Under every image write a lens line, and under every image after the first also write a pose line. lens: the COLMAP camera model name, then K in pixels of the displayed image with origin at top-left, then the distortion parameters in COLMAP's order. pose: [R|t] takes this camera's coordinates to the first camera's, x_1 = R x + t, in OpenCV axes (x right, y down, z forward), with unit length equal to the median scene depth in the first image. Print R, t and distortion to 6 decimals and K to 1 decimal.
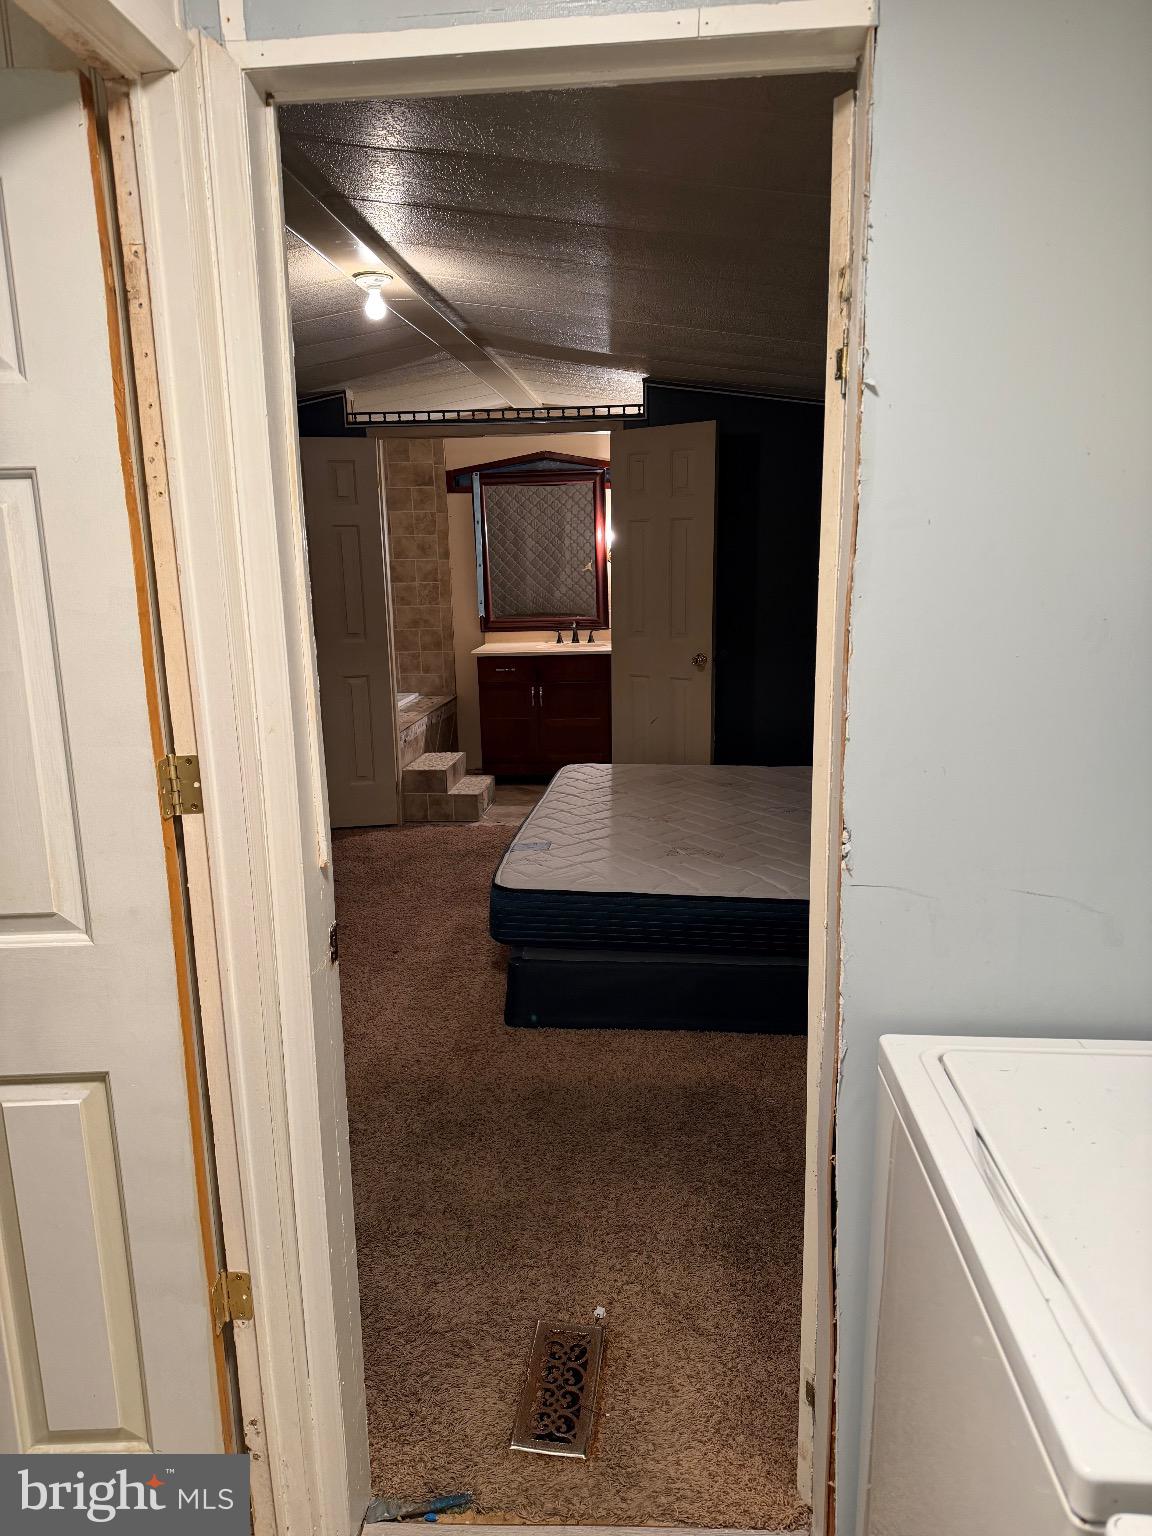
lens RADIAL K [[1074.2, 0, 581.2], [0, 1074.2, 773.9], [0, 0, 1]] dist [0.038004, -0.038387]
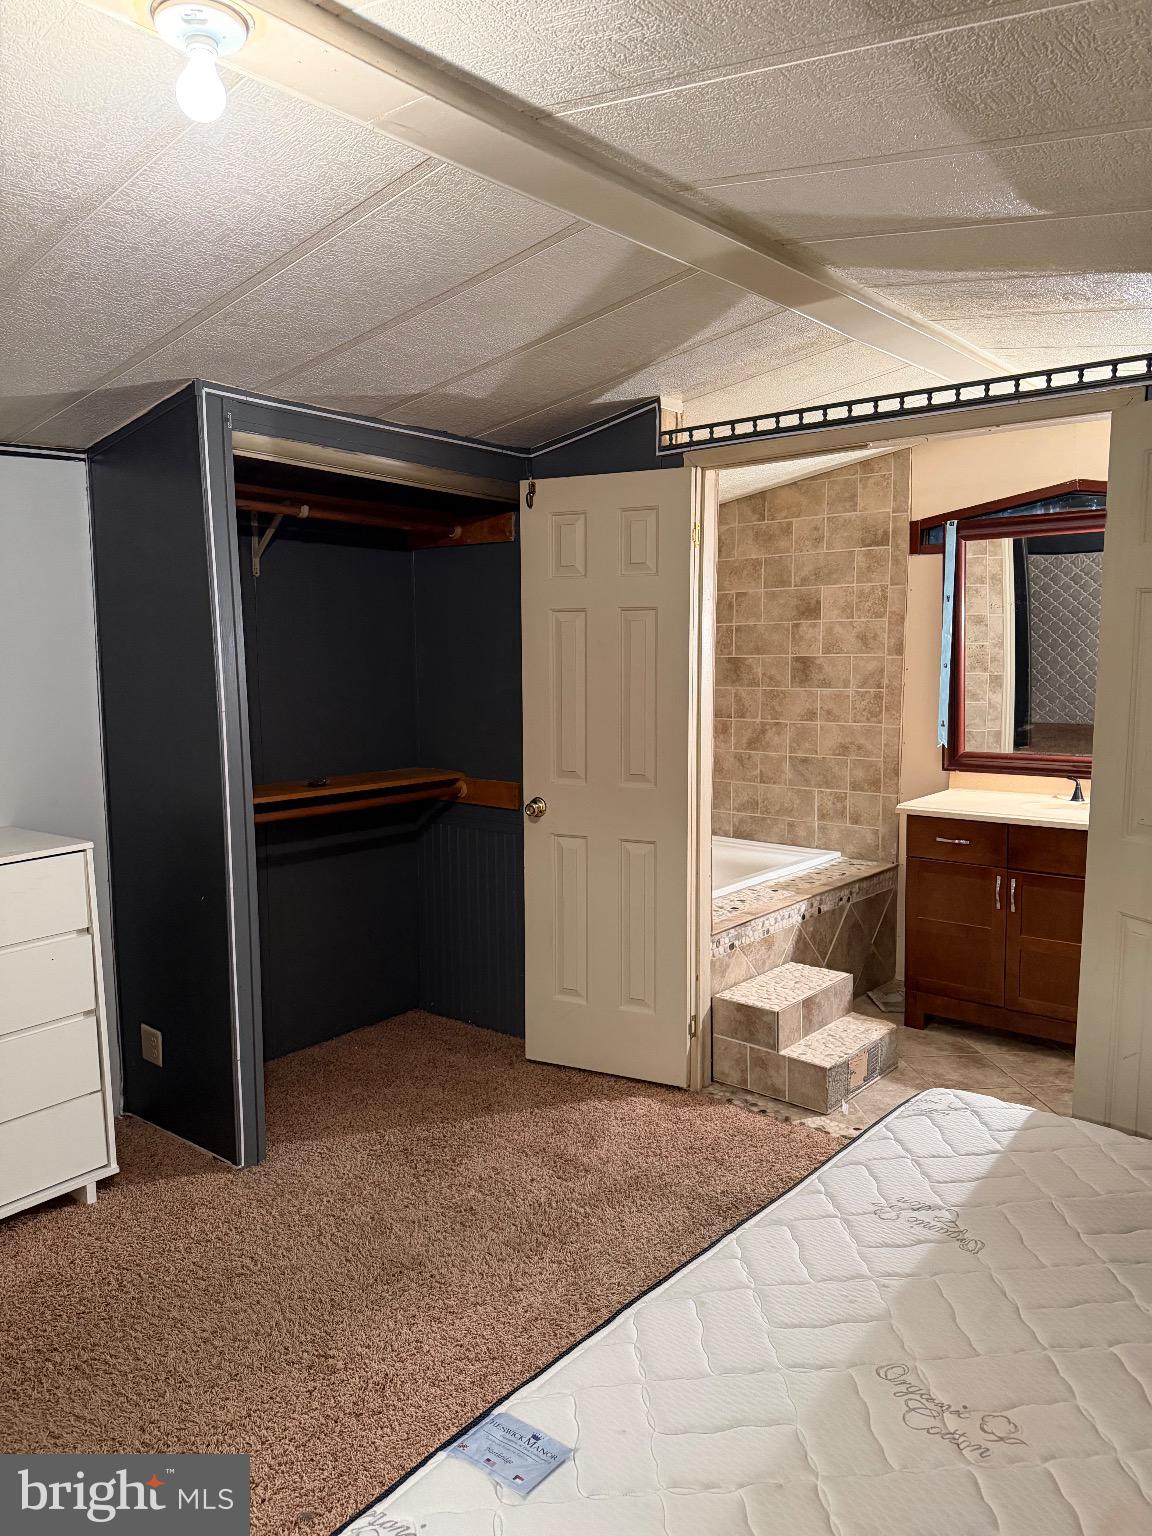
lens RADIAL K [[1074.2, 0, 542.2], [0, 1074.2, 759.0], [0, 0, 1]] dist [0.038004, -0.038387]
pose [[0.810995, 0.075652, -0.580142, 0.083724], [-0.125151, 0.991084, -0.045711, -0.081566], [0.571511, 0.109677, 0.813232, 0.357965]]
